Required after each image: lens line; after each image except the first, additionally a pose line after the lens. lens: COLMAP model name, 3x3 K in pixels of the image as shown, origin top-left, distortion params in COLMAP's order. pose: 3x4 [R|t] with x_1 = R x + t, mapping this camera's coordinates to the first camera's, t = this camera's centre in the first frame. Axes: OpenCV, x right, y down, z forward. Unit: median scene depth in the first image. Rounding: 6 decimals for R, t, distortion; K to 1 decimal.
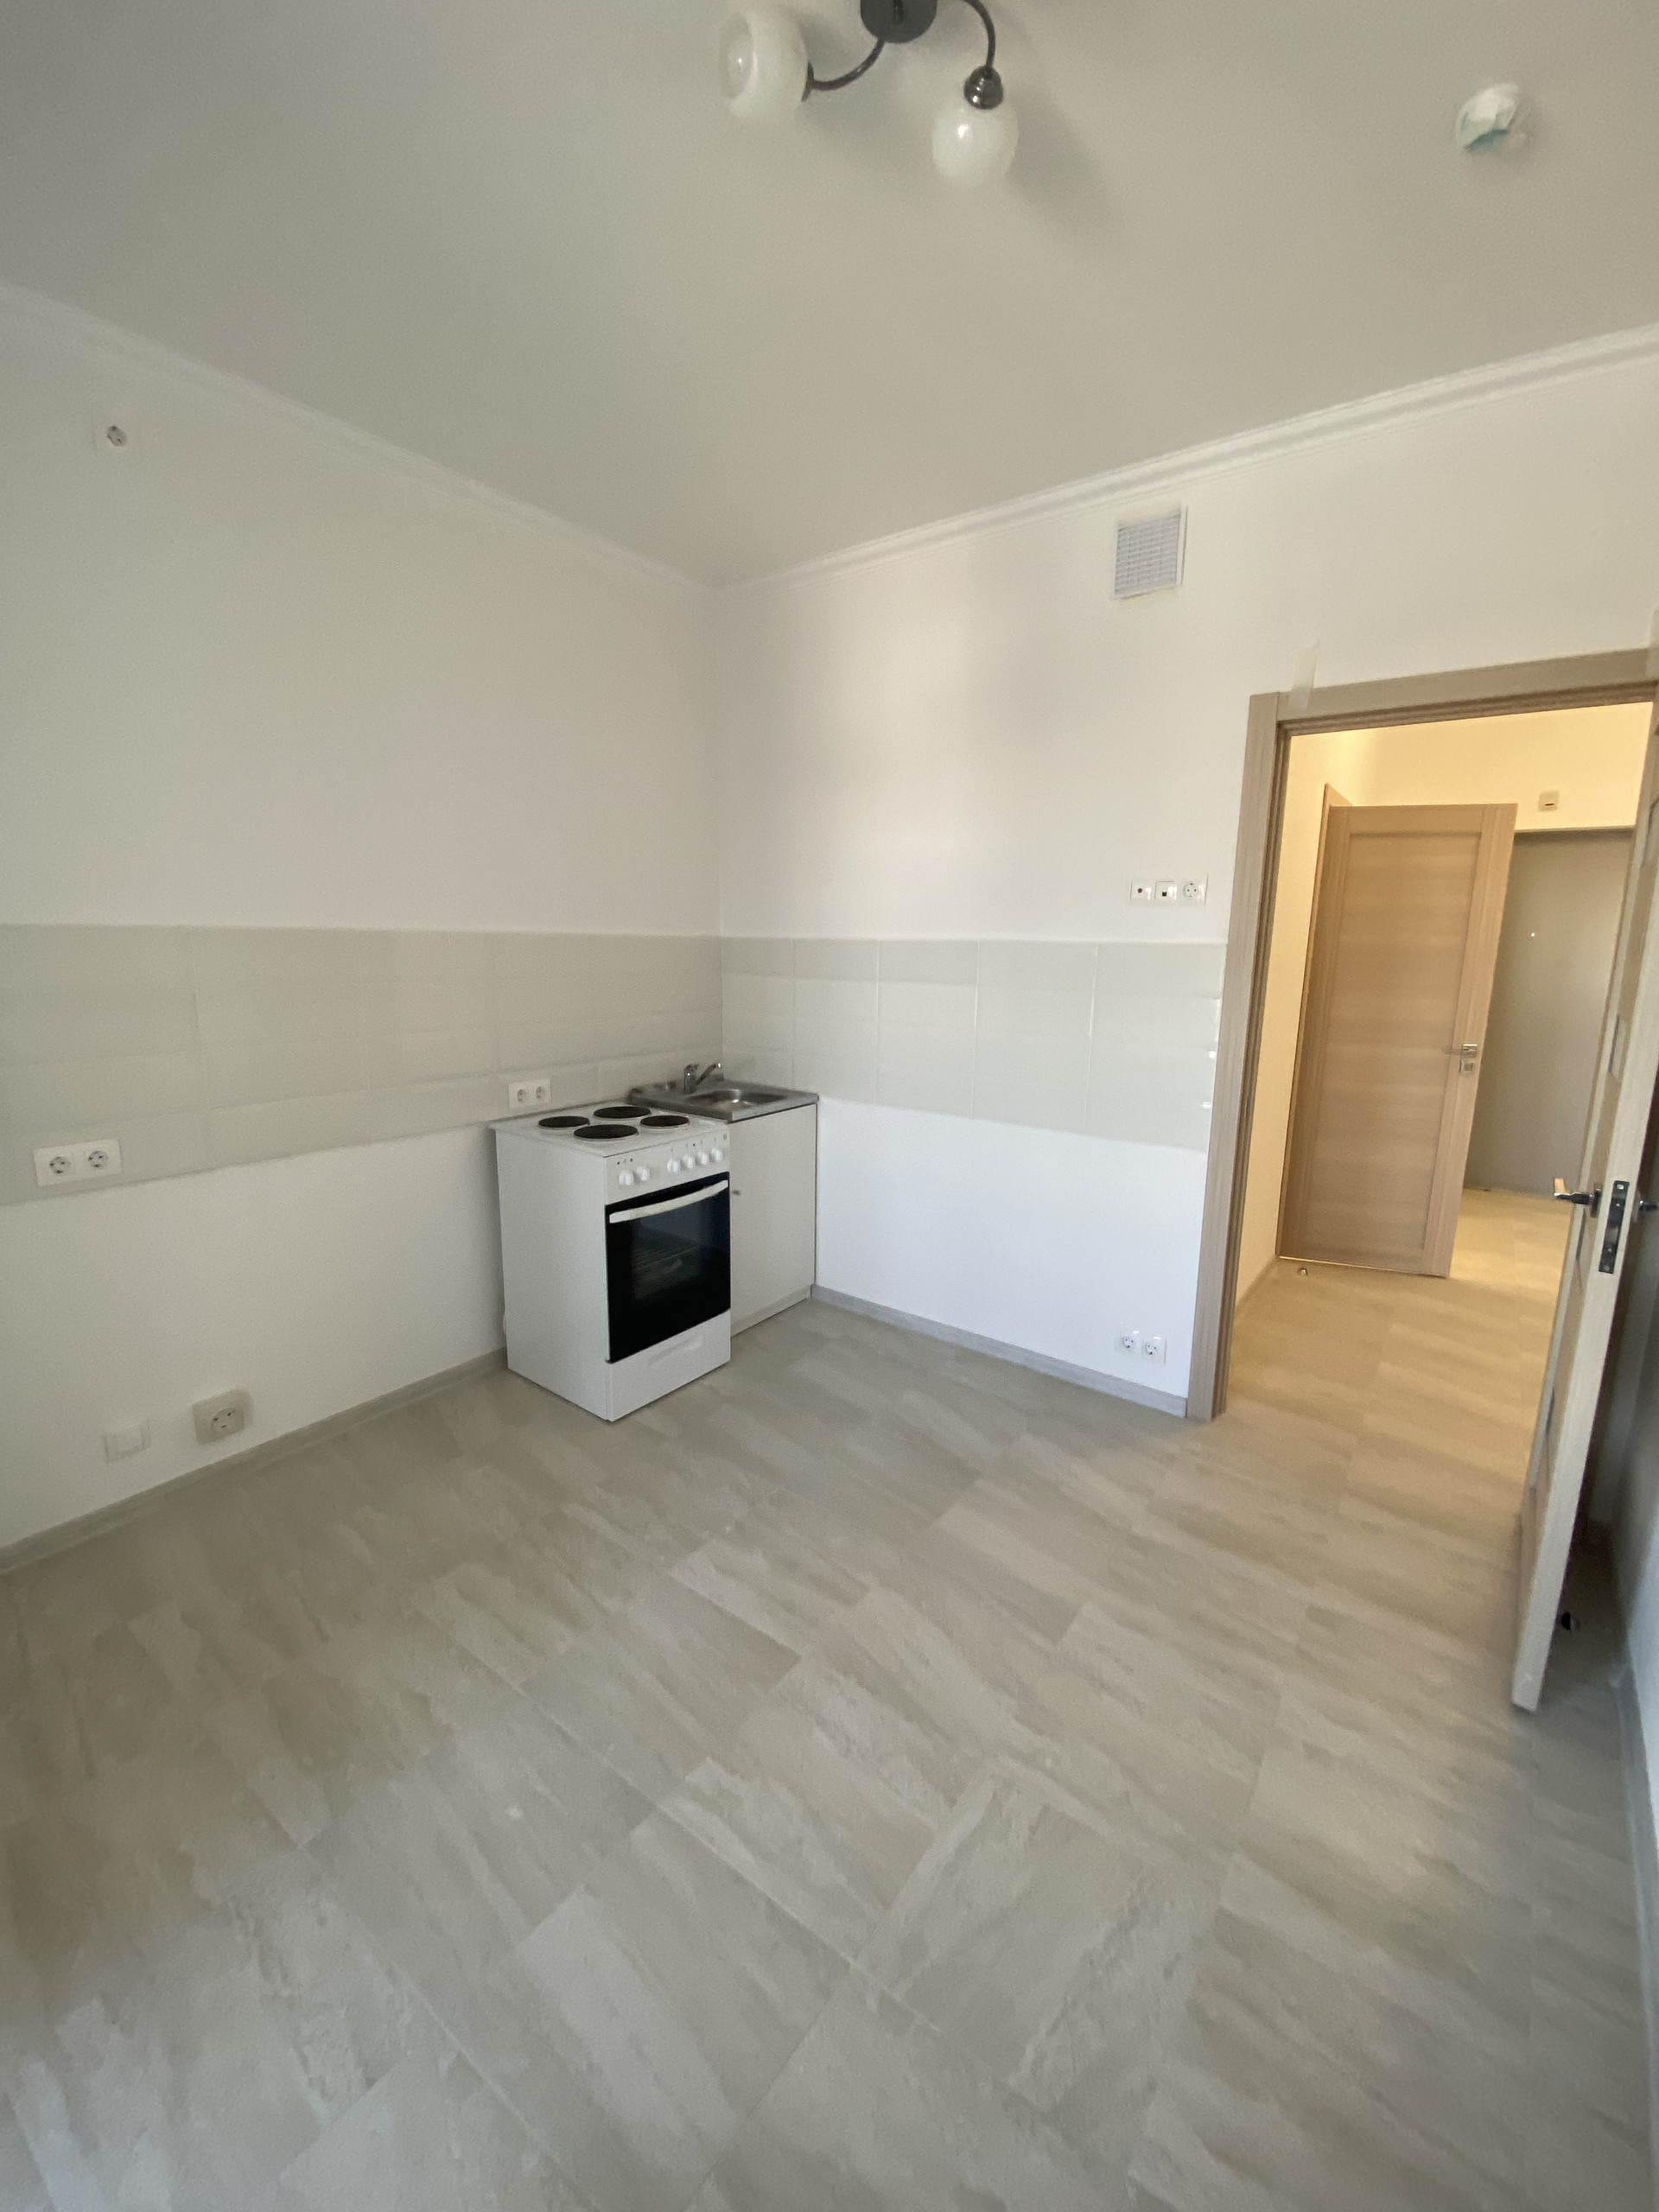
lens RADIAL K [[895.9, 0, 829.5], [0, 895.9, 1106.0], [0, 0, 1]] dist [0.023329, -0.020477]
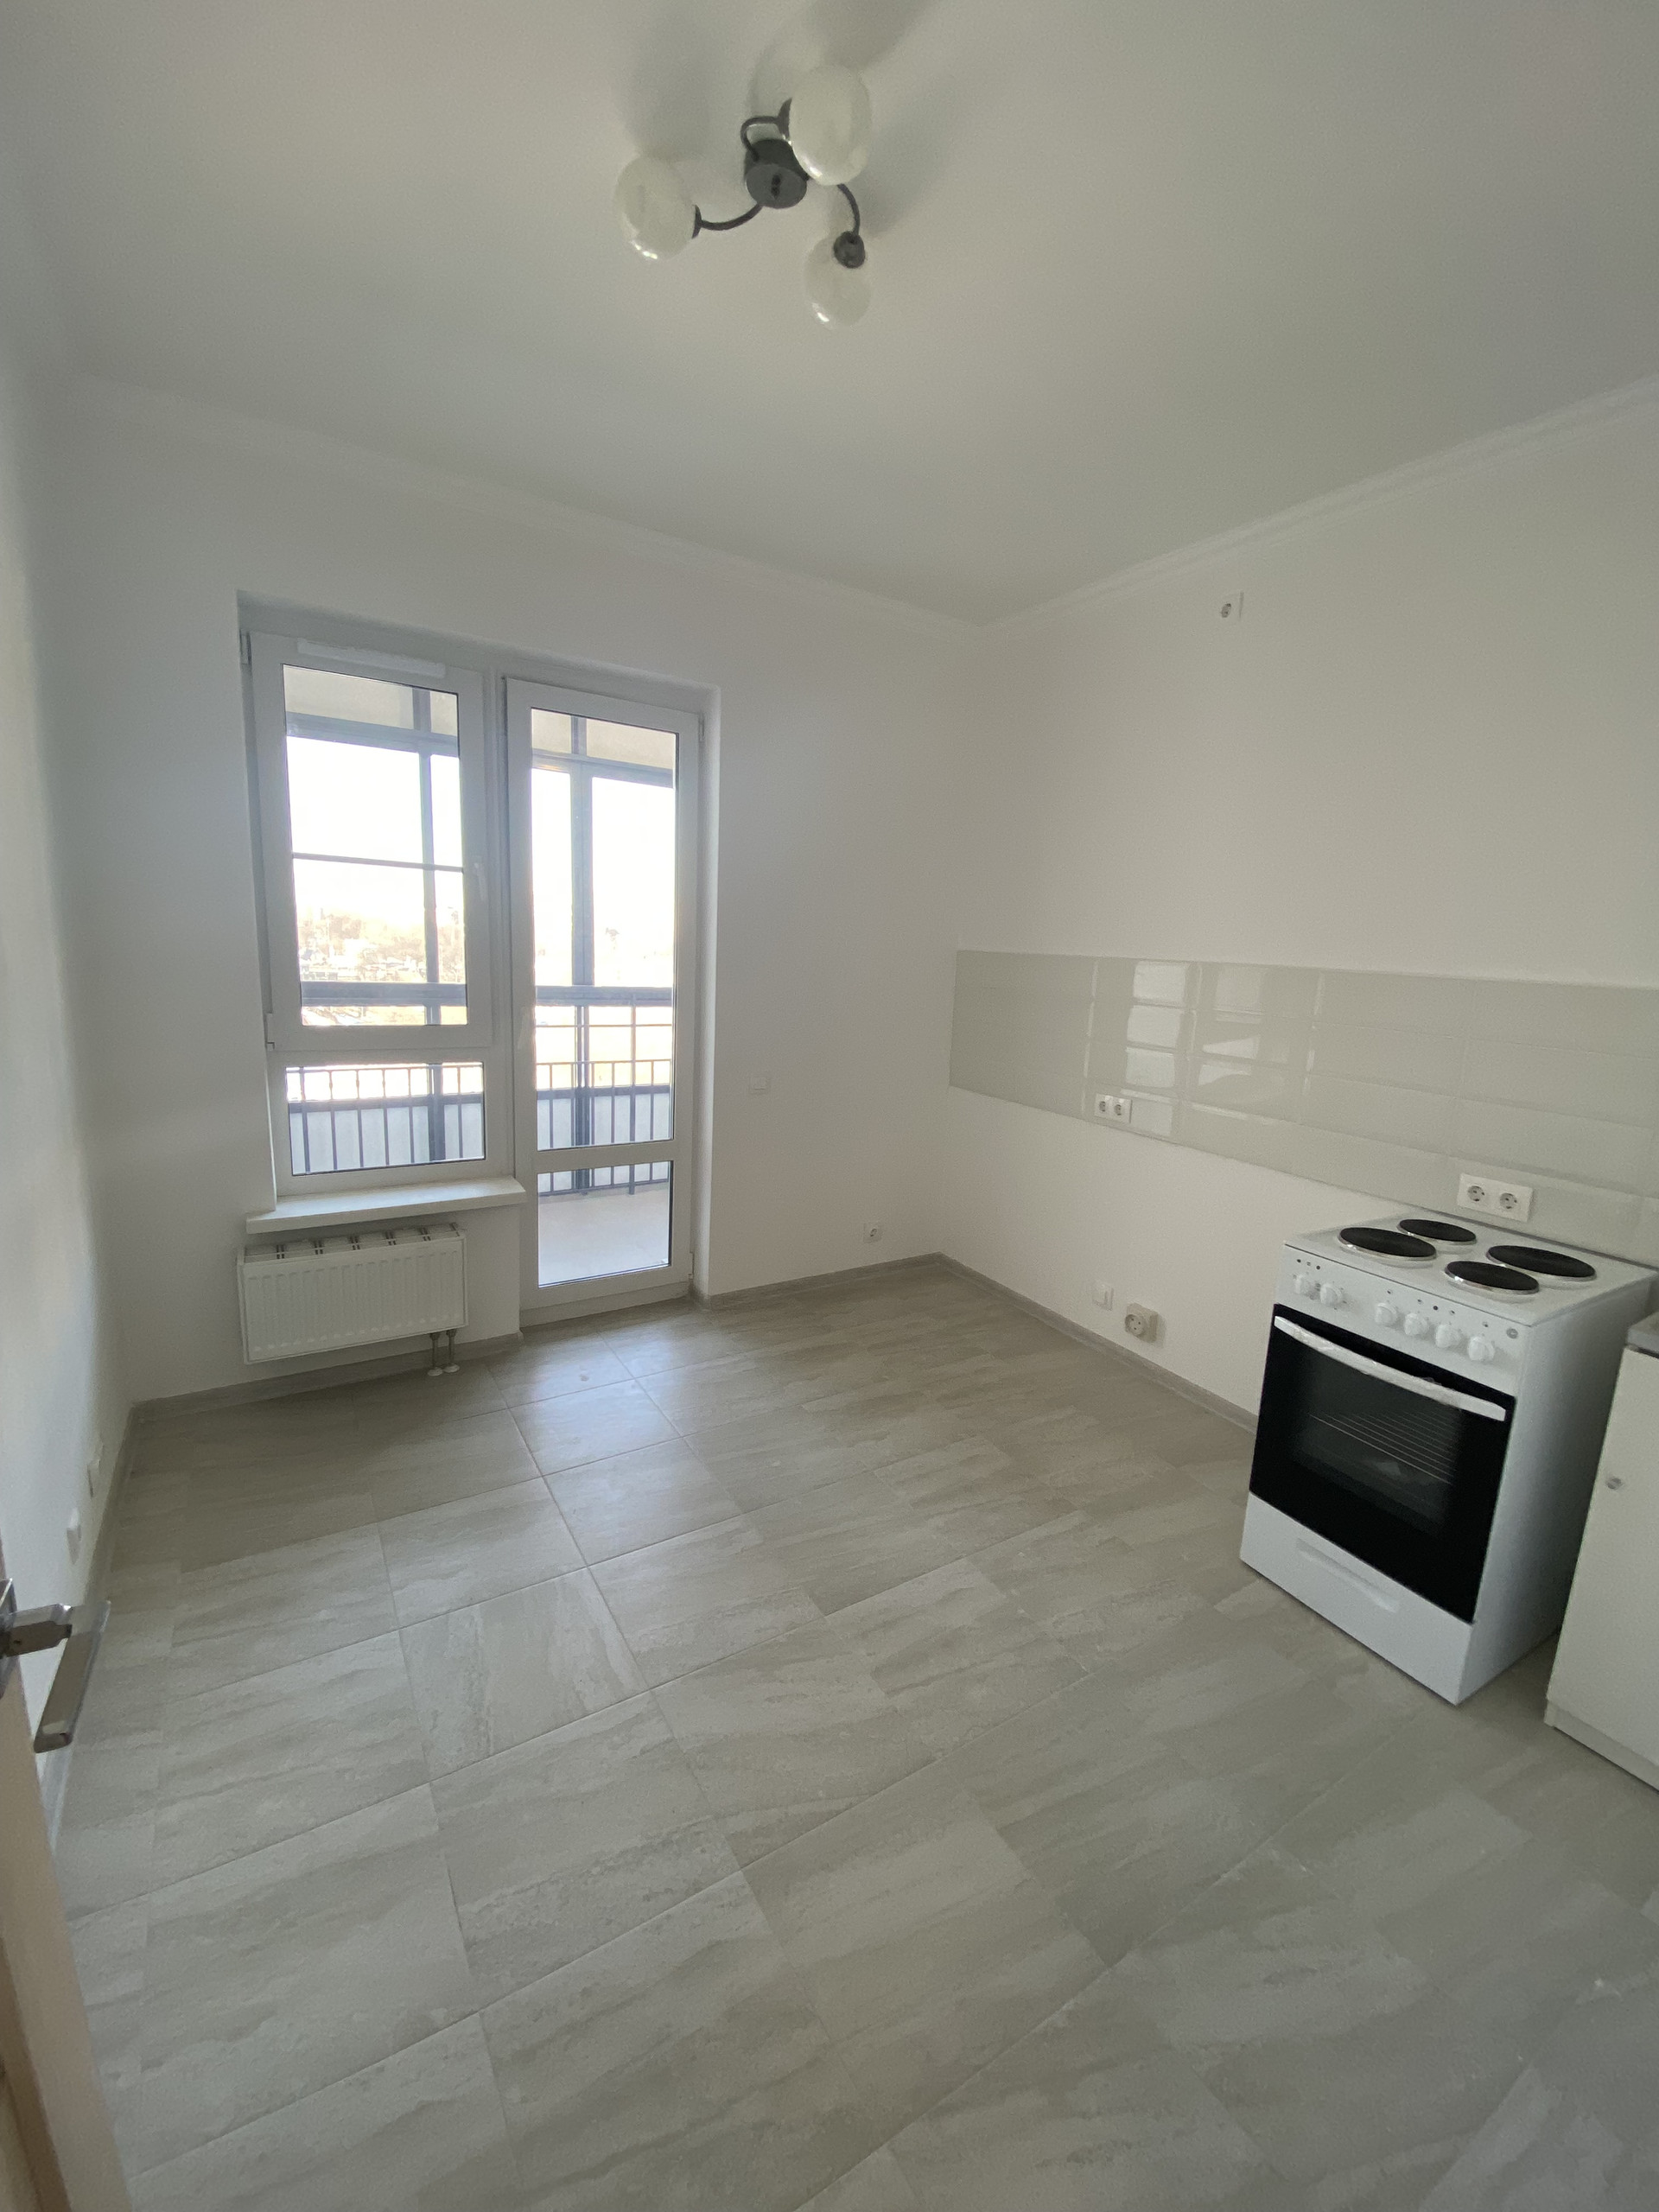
lens RADIAL K [[895.9, 0, 829.5], [0, 895.9, 1106.0], [0, 0, 1]] dist [0.023329, -0.020477]
pose [[-0.371589, 0.141006, -0.917627, 0.753324], [-0.223602, 0.945710, 0.235868, -0.192026], [0.901068, 0.292829, -0.319887, 1.011067]]
